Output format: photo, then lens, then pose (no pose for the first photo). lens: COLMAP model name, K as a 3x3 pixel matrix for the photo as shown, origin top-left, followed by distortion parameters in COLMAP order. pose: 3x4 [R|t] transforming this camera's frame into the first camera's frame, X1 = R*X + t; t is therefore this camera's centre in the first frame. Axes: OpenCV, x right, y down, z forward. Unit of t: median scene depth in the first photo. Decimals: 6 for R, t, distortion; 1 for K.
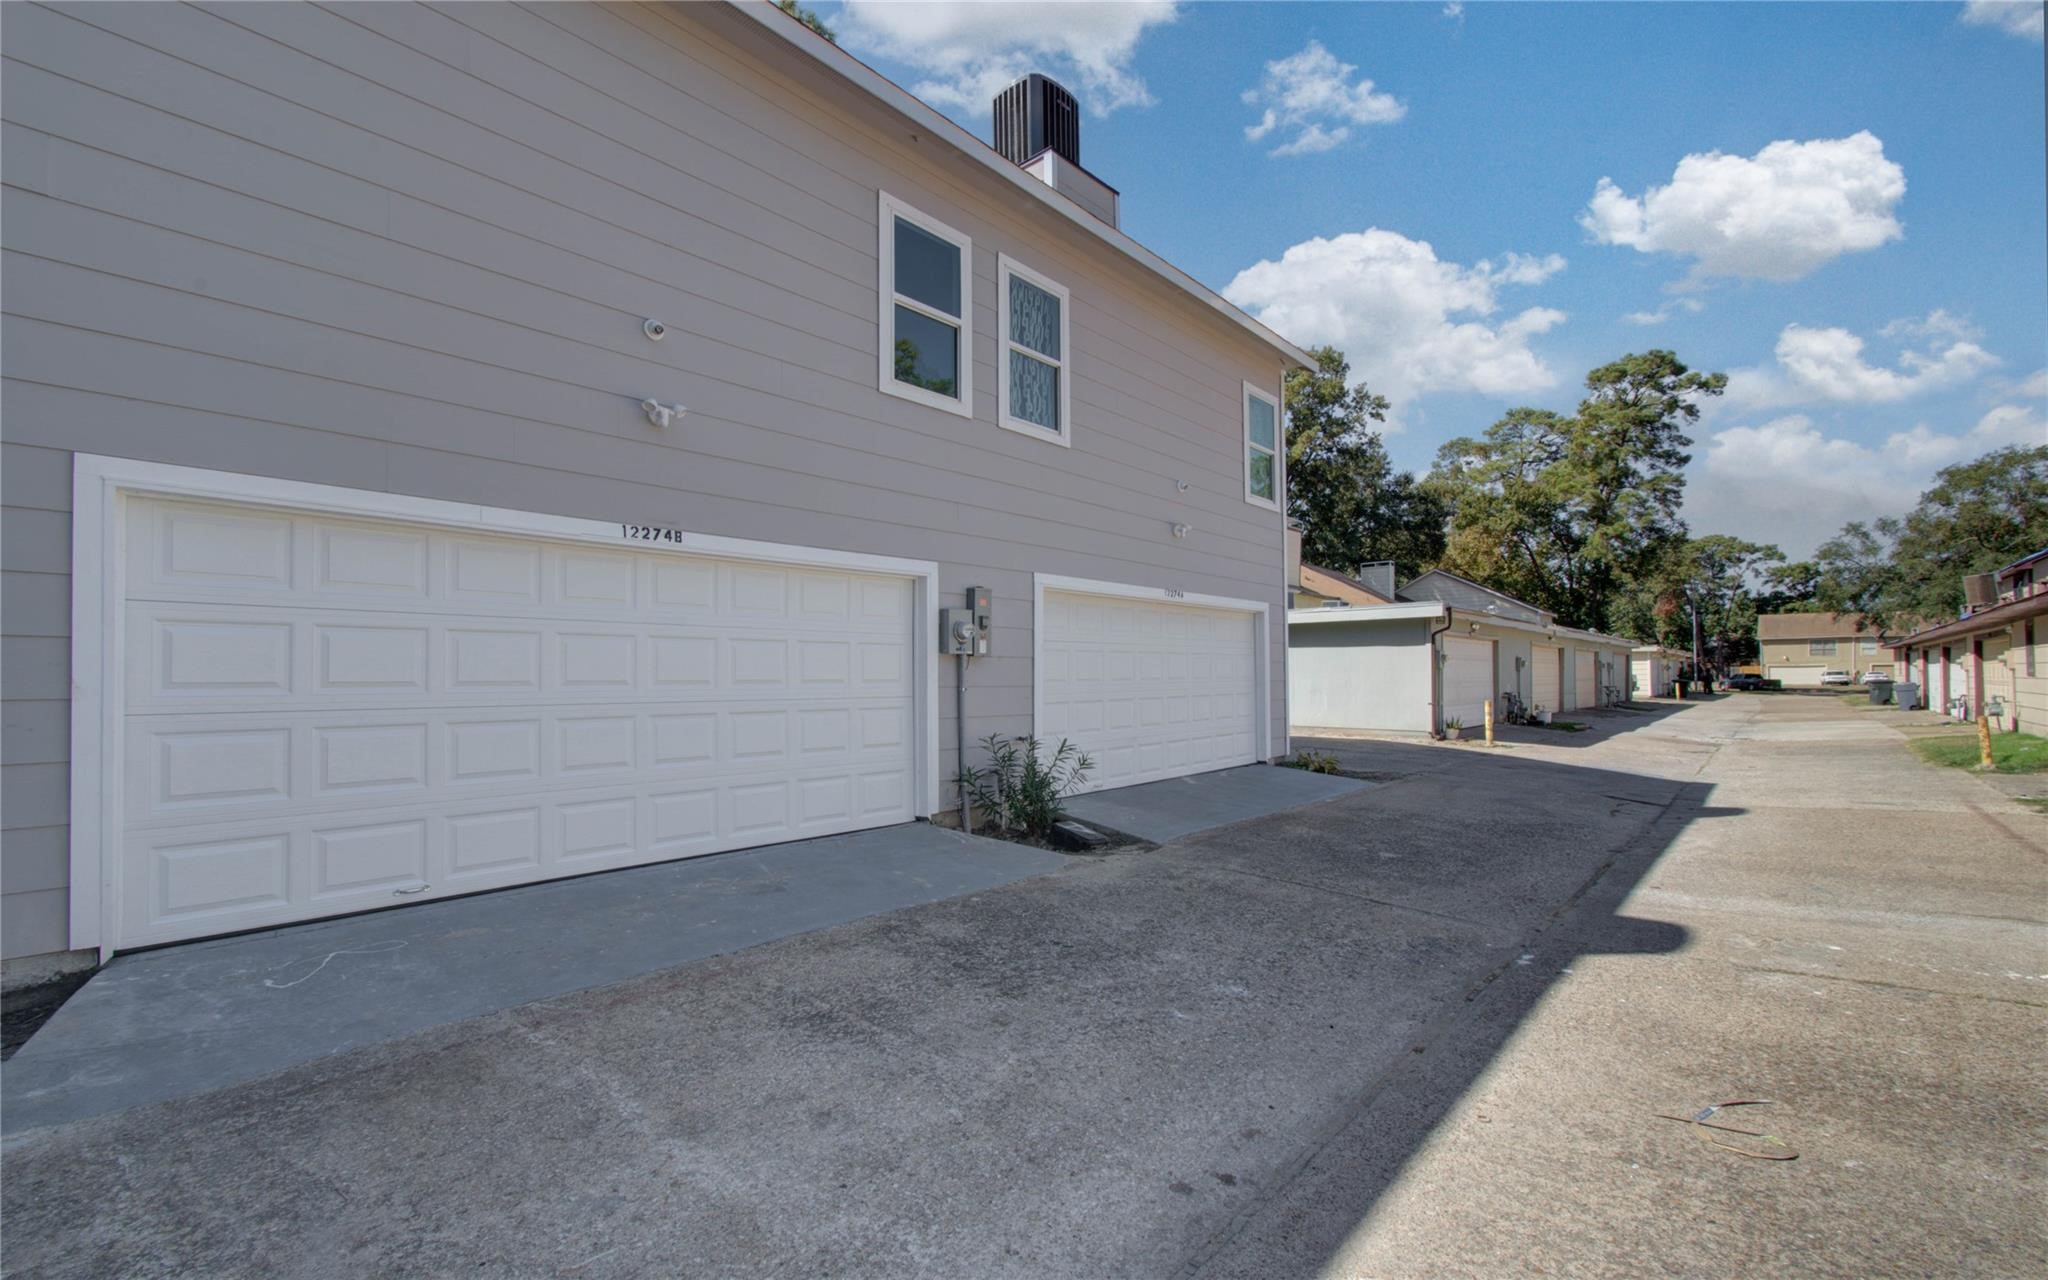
lens RADIAL K [[894.1, 0, 1034.3], [0, 894.1, 662.0], [0, 0, 1]] dist [-0.001221, 0.000643]
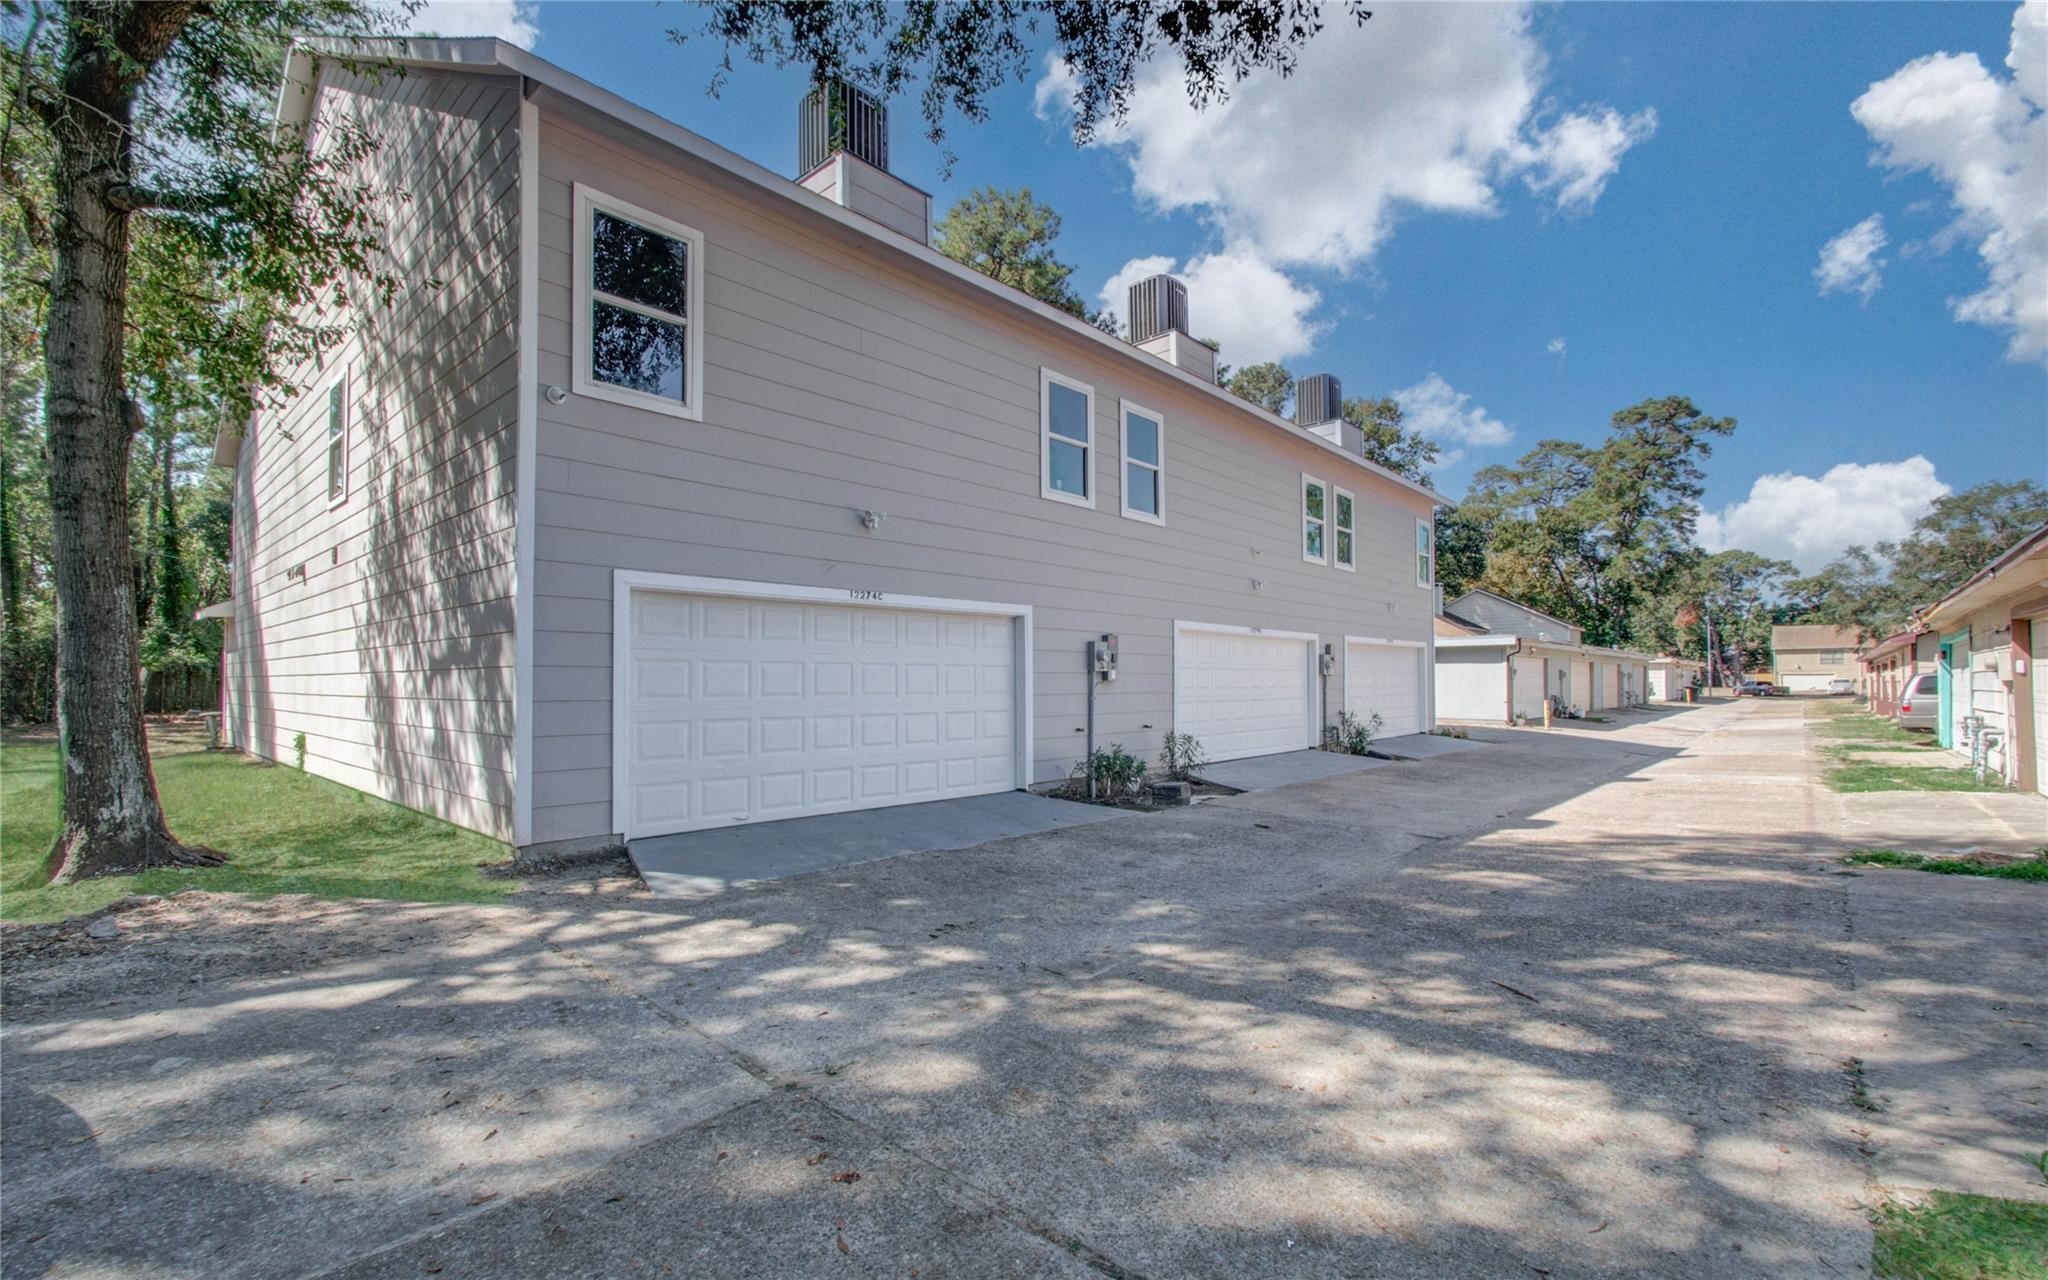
lens RADIAL K [[894.1, 0, 1034.3], [0, 894.1, 662.0], [0, 0, 1]] dist [-0.001221, 0.000643]
pose [[0.999806, 0.005081, -0.019033, -0.091662], [-0.005135, 0.999983, -0.002784, -0.003646], [0.019018, 0.002882, 0.999815, -0.147803]]
